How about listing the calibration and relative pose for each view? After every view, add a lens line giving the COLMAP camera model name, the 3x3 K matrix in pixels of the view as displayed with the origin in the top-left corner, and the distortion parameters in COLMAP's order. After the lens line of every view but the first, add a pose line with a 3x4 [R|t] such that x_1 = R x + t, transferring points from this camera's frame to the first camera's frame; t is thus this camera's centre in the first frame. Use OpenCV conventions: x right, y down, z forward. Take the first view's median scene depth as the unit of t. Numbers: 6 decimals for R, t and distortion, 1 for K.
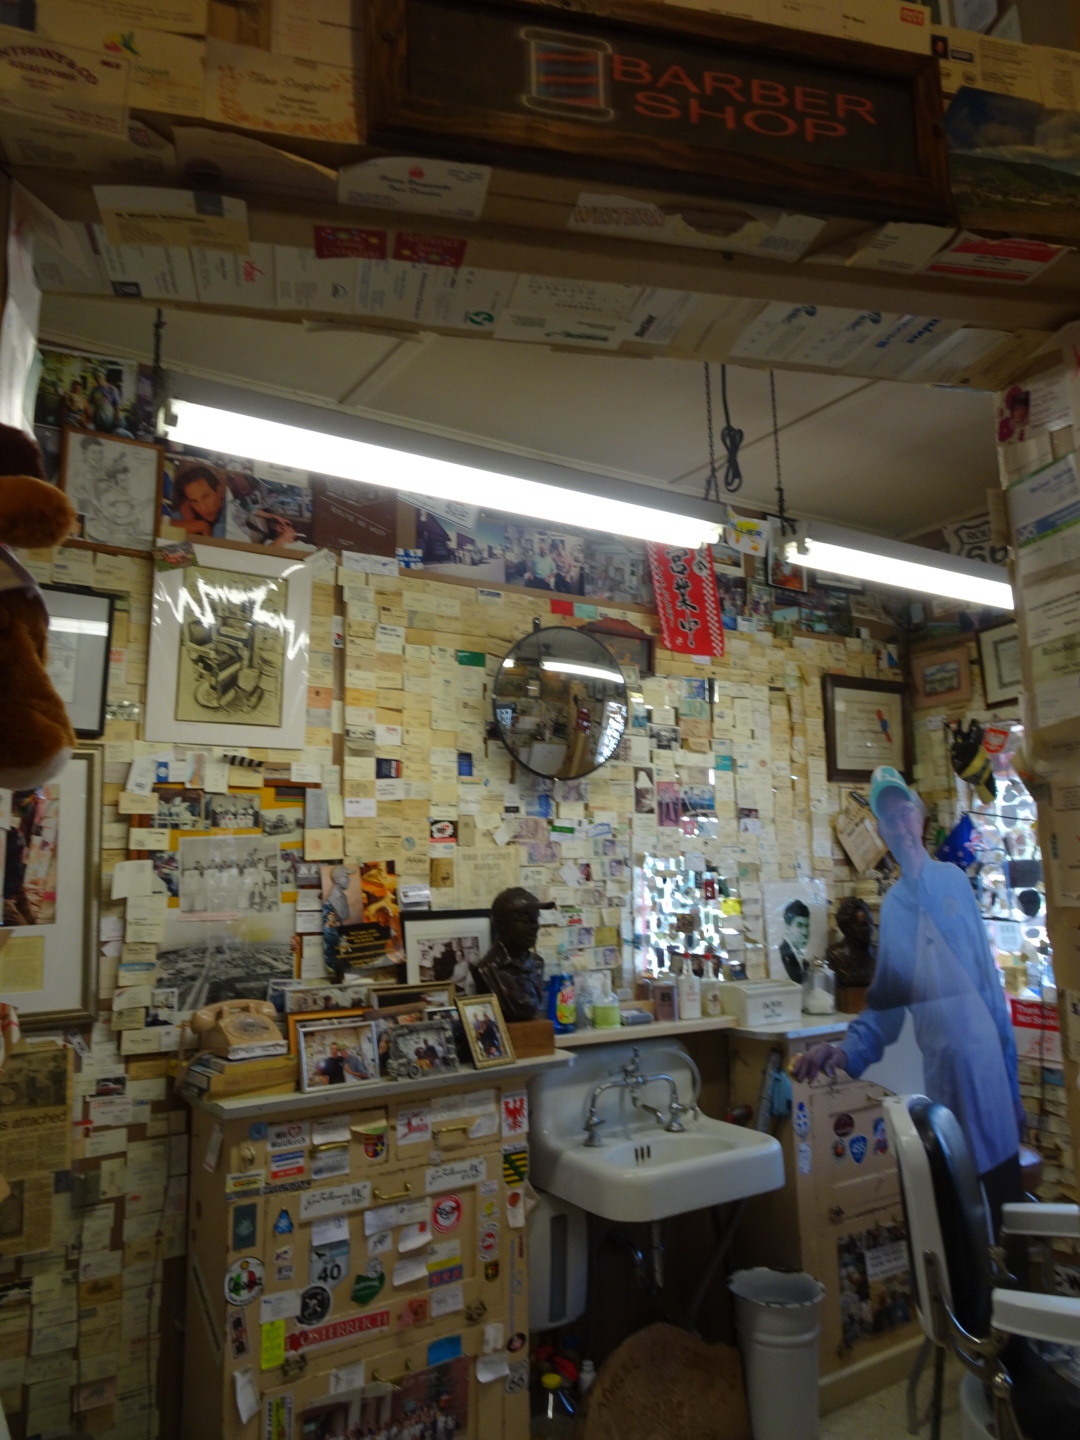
lens RADIAL K [[1019.5, 0, 538.5], [0, 1019.5, 706.1], [0, 0, 1]] dist [0.003801, 0.000464]
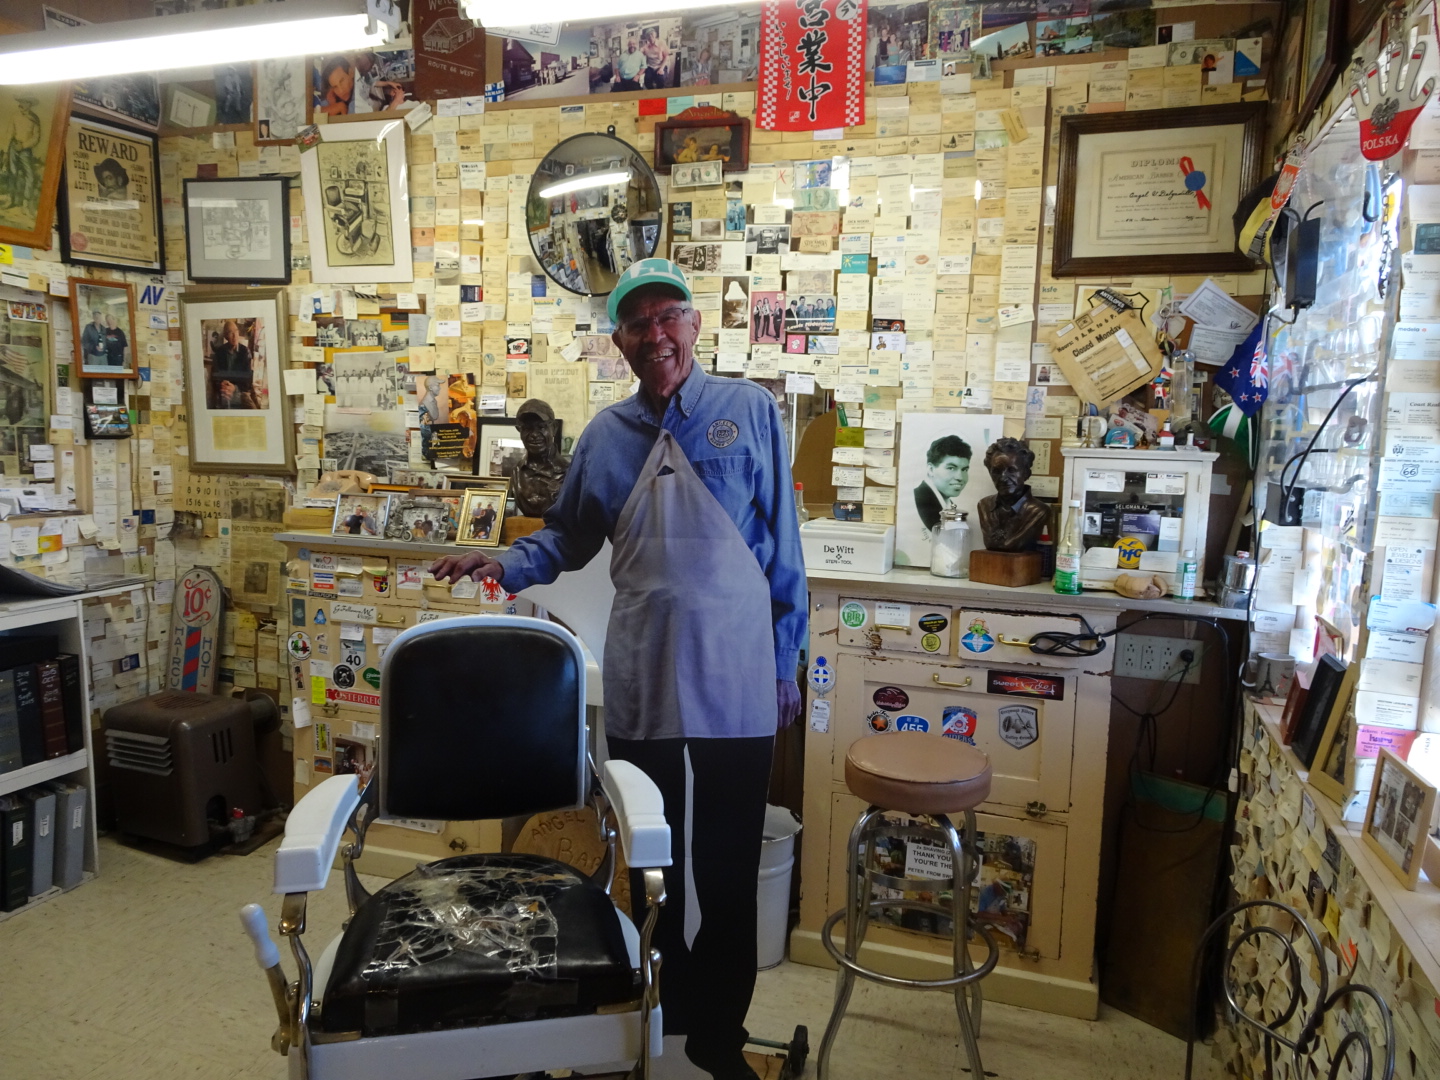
lens RADIAL K [[1019.5, 0, 728.1], [0, 1019.5, 527.3], [0, 0, 1]] dist [0.003801, 0.000464]
pose [[0.619878, 0.120290, -0.775423, 0.916783], [0.088545, 0.971147, 0.221436, 0.083922], [0.779686, -0.205923, 0.591342, 0.465830]]
